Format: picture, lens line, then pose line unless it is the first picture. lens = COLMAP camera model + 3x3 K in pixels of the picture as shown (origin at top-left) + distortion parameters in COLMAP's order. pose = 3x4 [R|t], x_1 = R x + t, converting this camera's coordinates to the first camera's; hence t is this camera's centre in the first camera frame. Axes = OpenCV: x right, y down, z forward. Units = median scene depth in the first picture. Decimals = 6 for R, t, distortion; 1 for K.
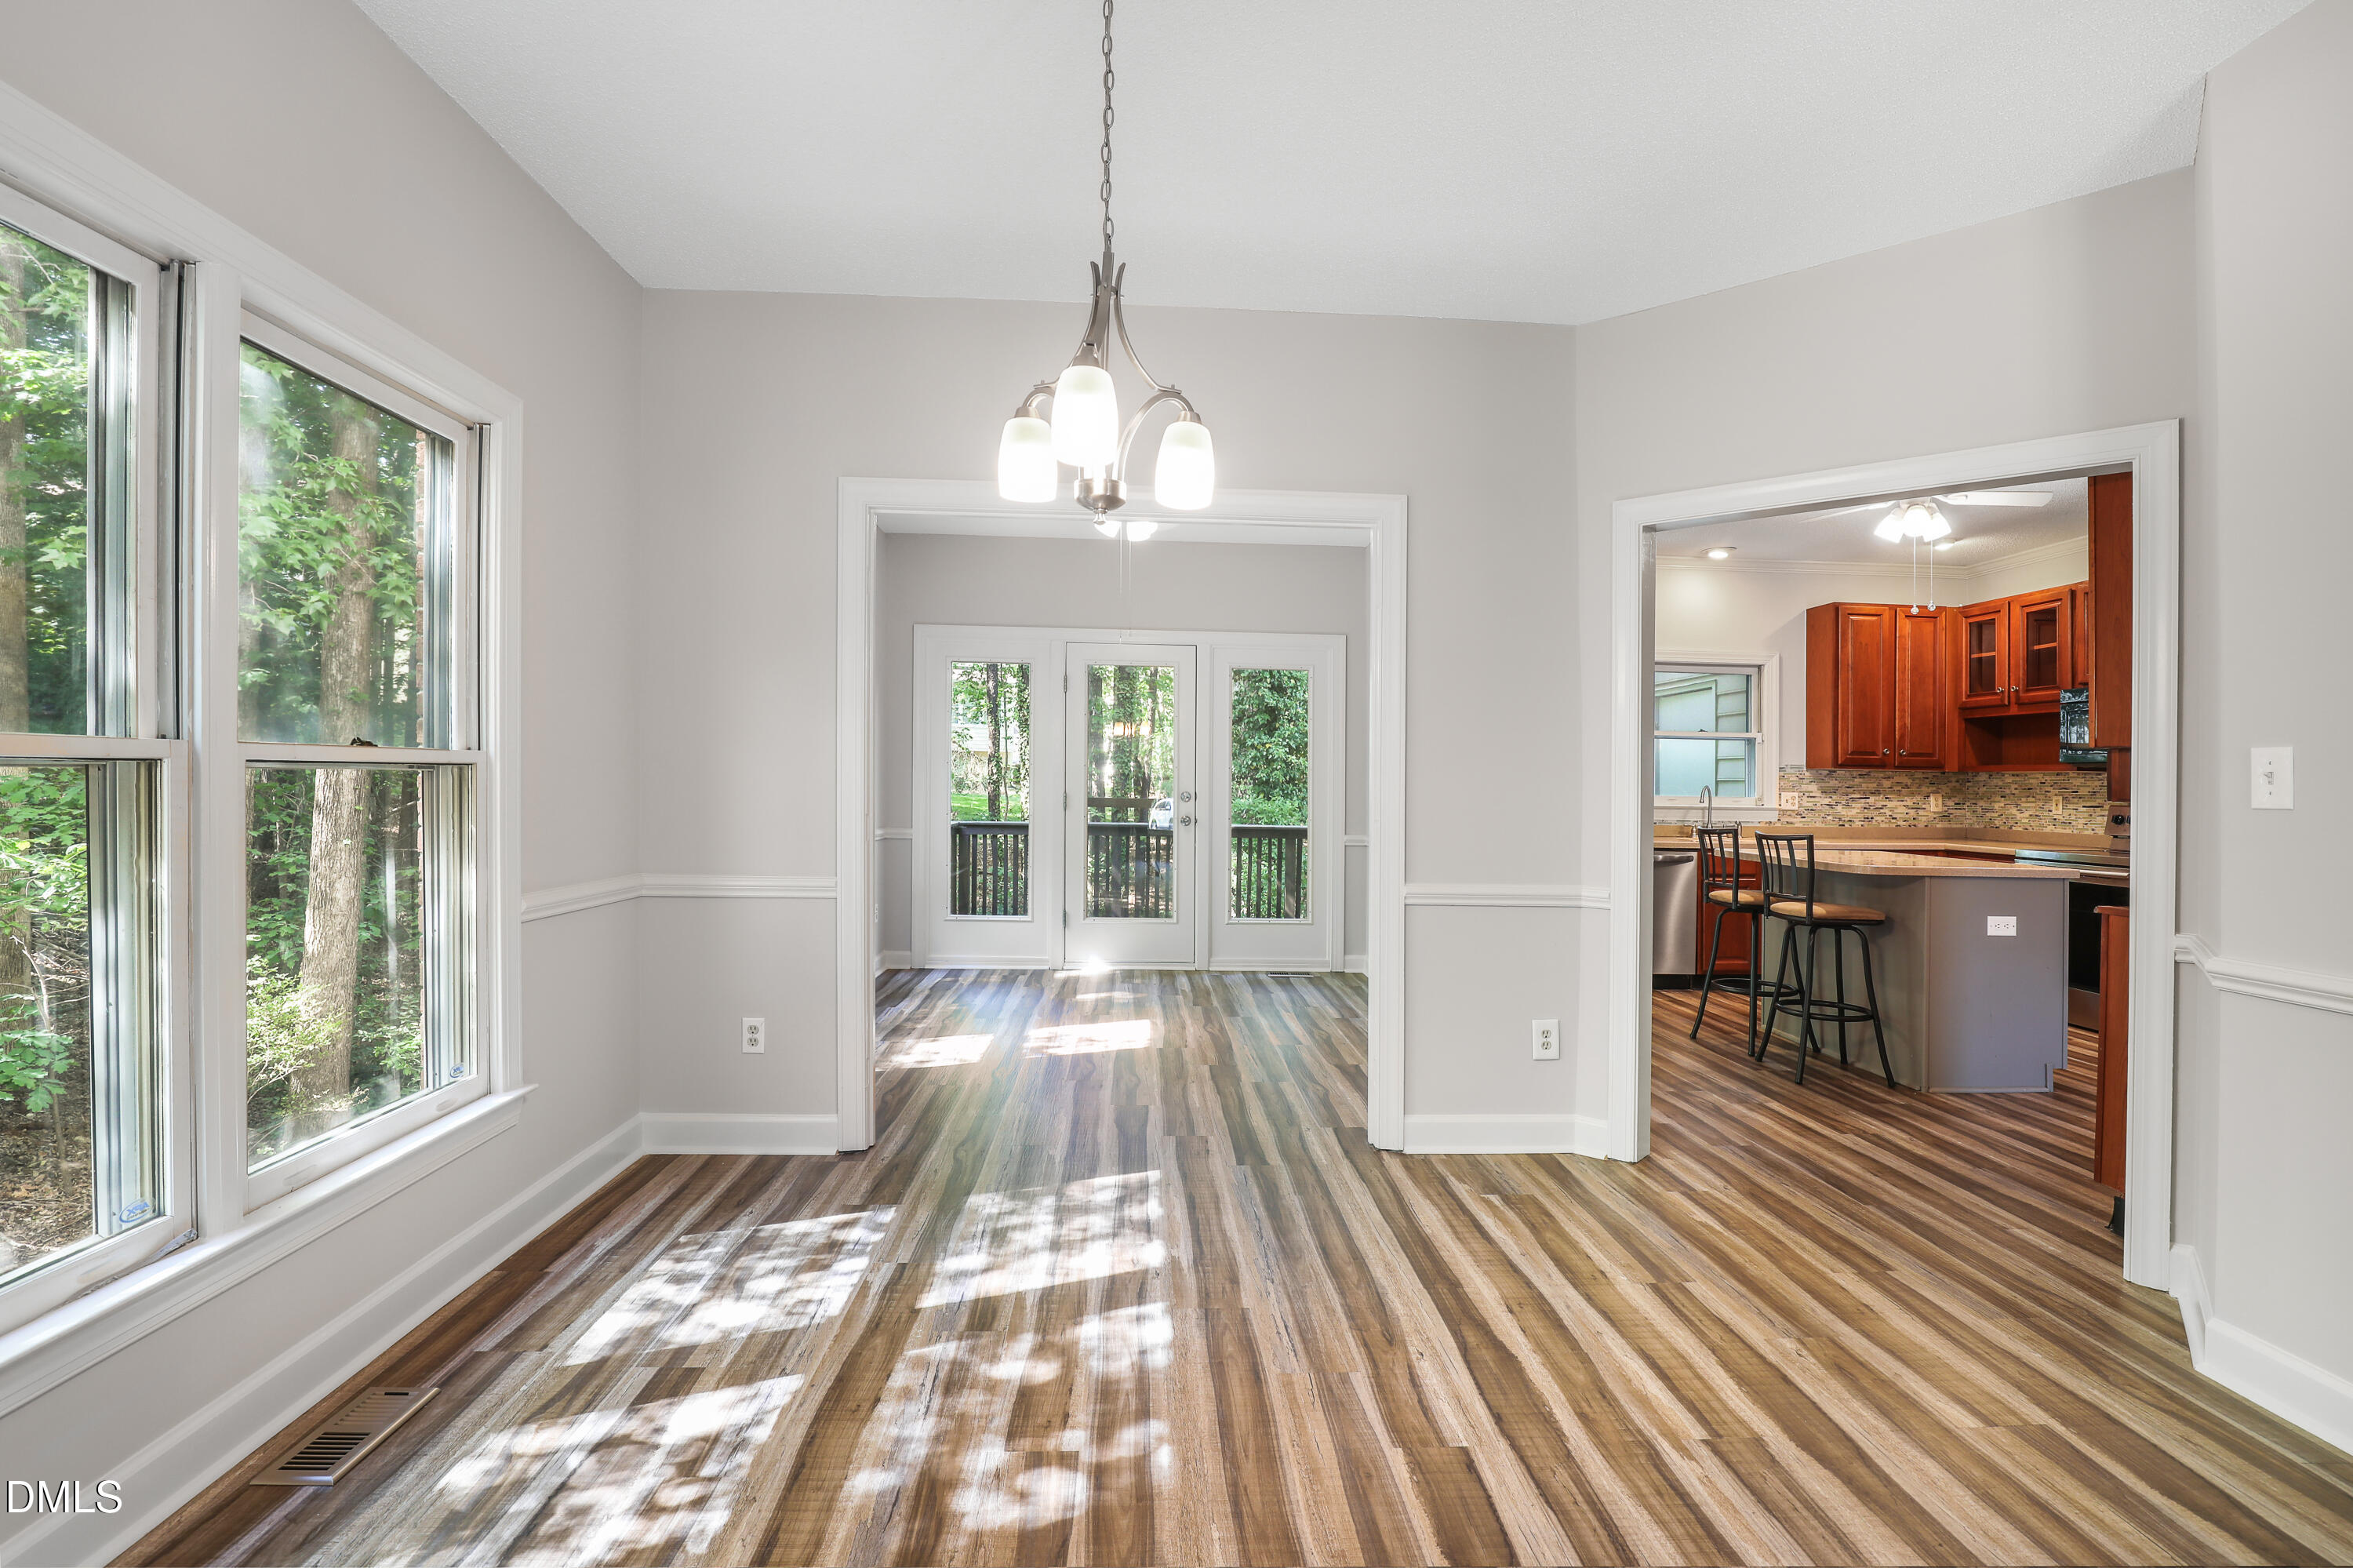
lens RADIAL K [[1112.1, 0, 1184.4], [0, 1112.1, 754.7], [0, 0, 1]] dist [-0.022008, 0.001509]
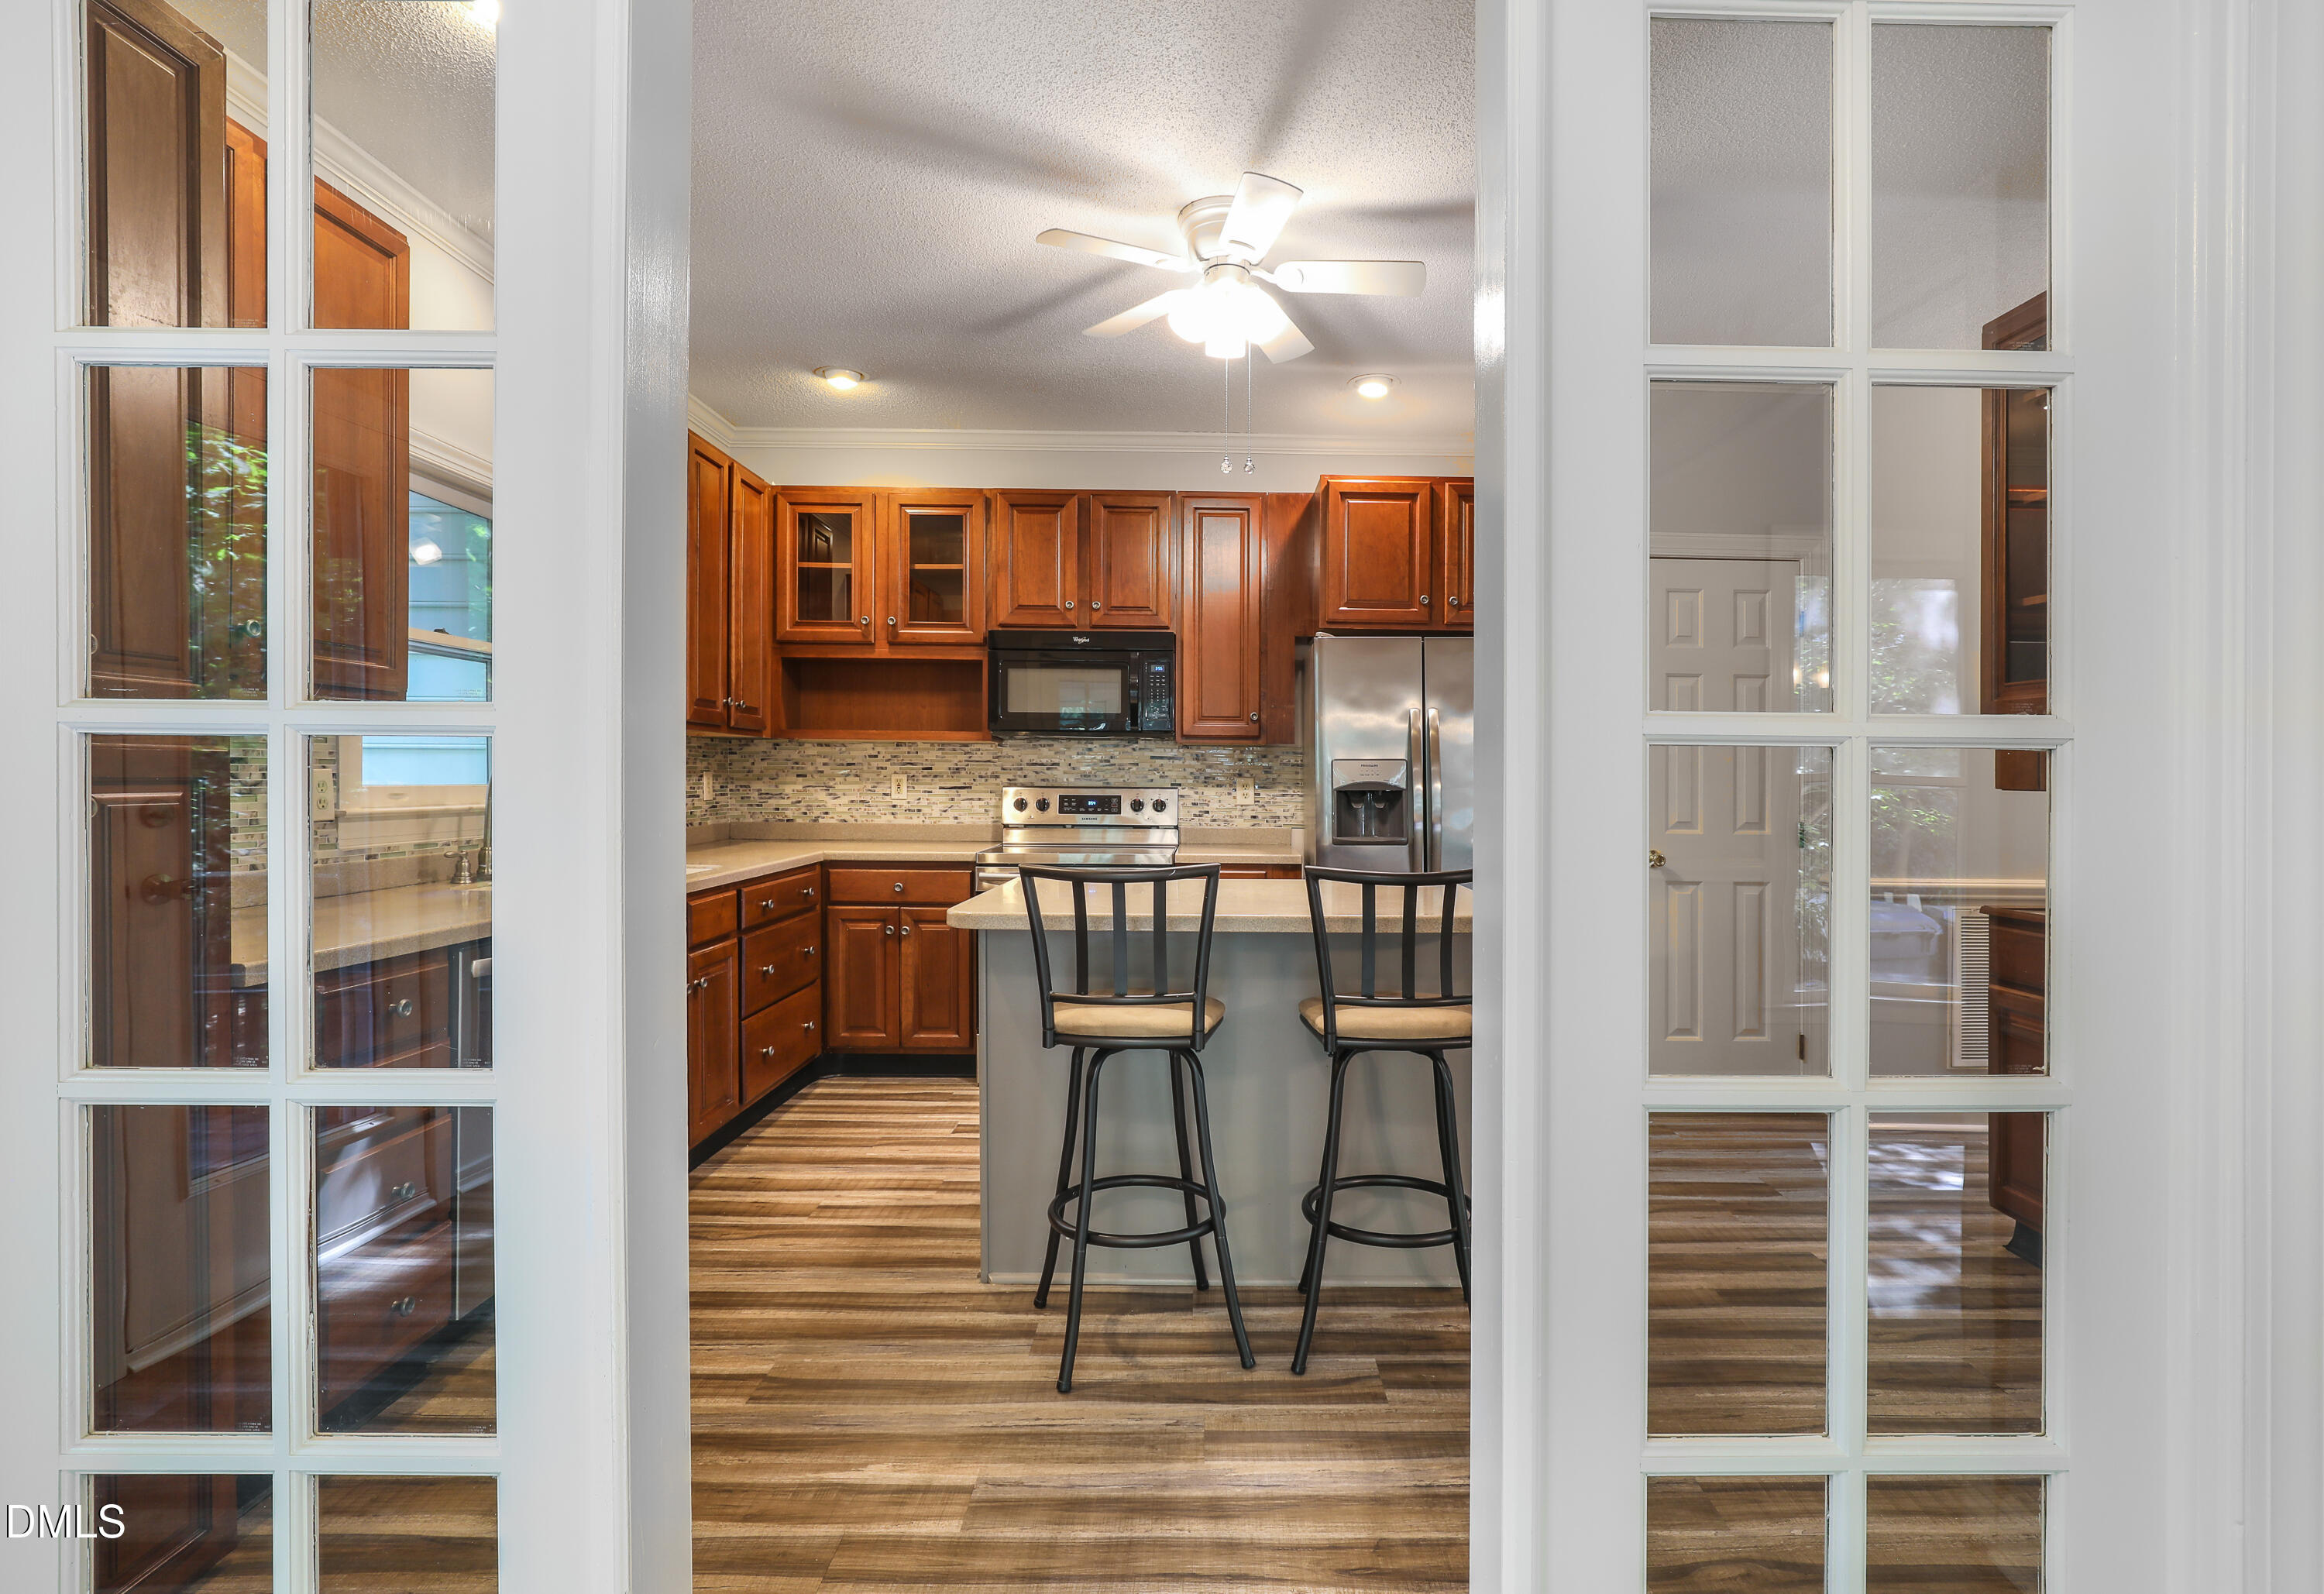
lens RADIAL K [[1148.0, 0, 1208.7], [0, 1148.0, 771.5], [0, 0, 1]] dist [0.000447, 0.000308]
pose [[0.036547, -0.011963, 0.999260, 0.033624], [-0.033732, 0.999344, 0.013198, 0.017109], [-0.998762, -0.034190, 0.036119, 0.703944]]
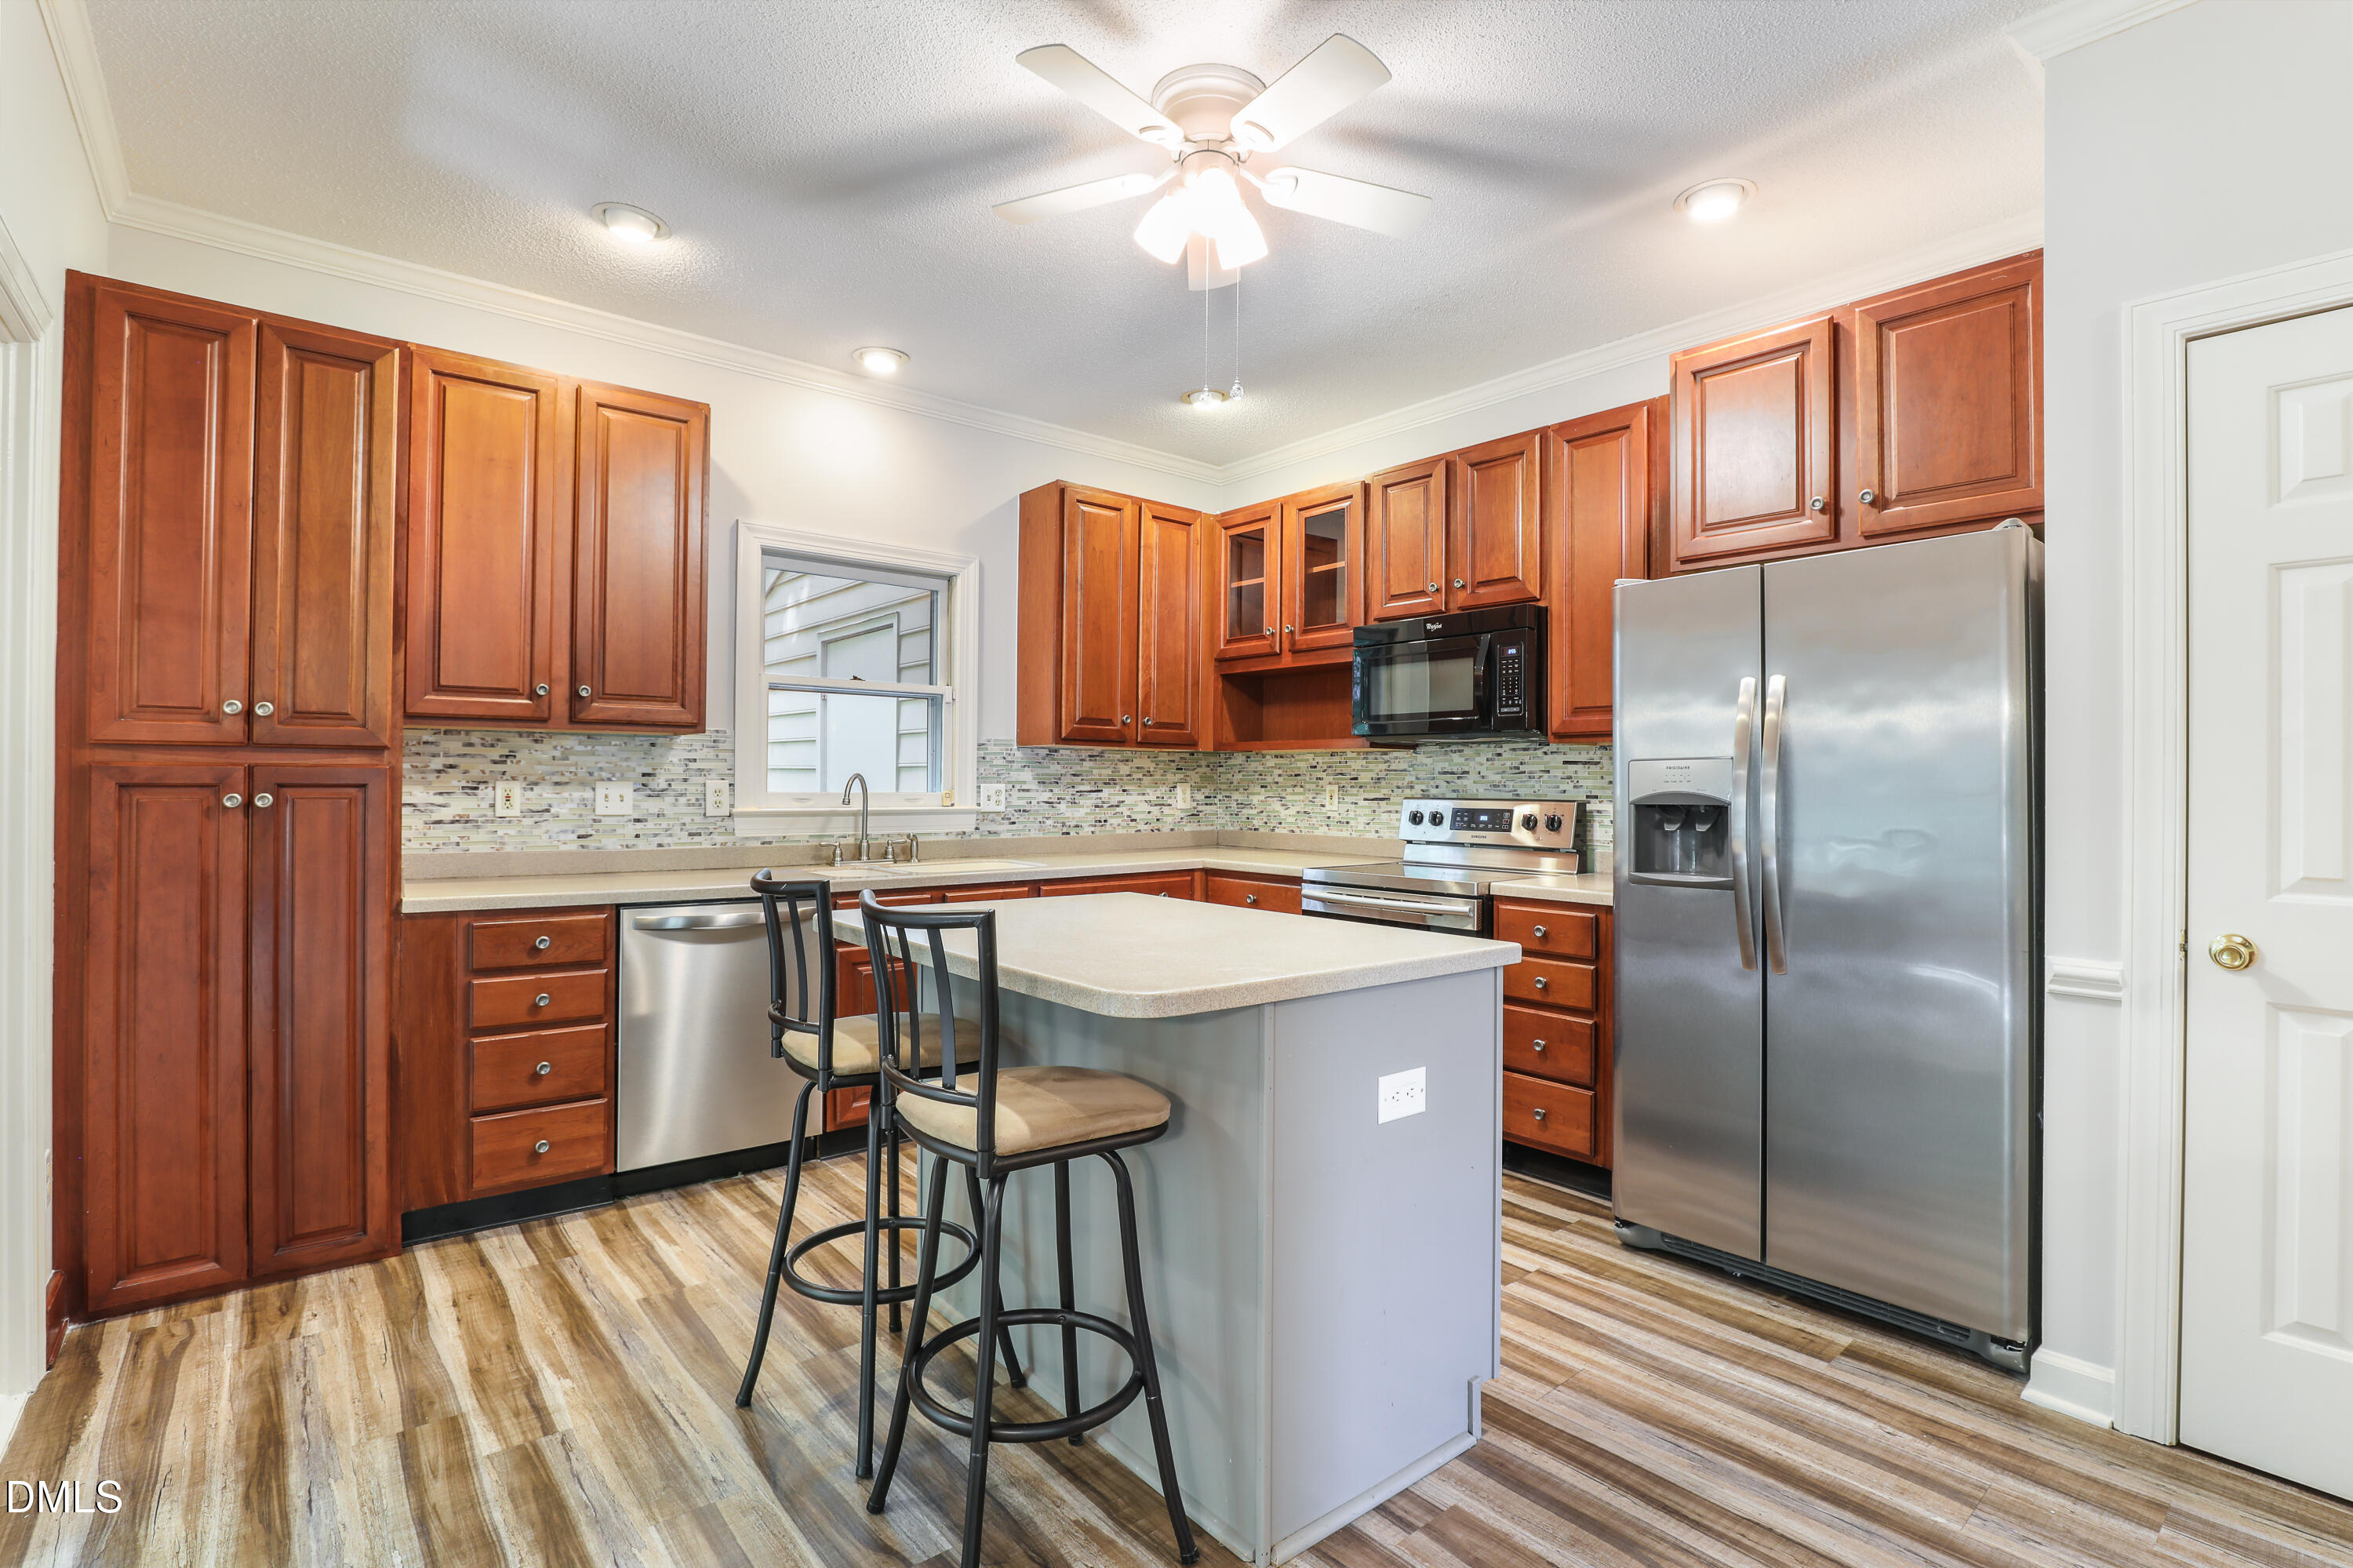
lens RADIAL K [[1112.1, 0, 1200.0], [0, 1112.1, 778.6], [0, 0, 1]] dist [-0.022008, 0.001509]
pose [[0.790007, -0.008143, 0.613044, 0.261269], [-0.009420, 0.999633, 0.025417, 0.014634], [-0.613026, -0.025854, 0.789640, 0.442611]]
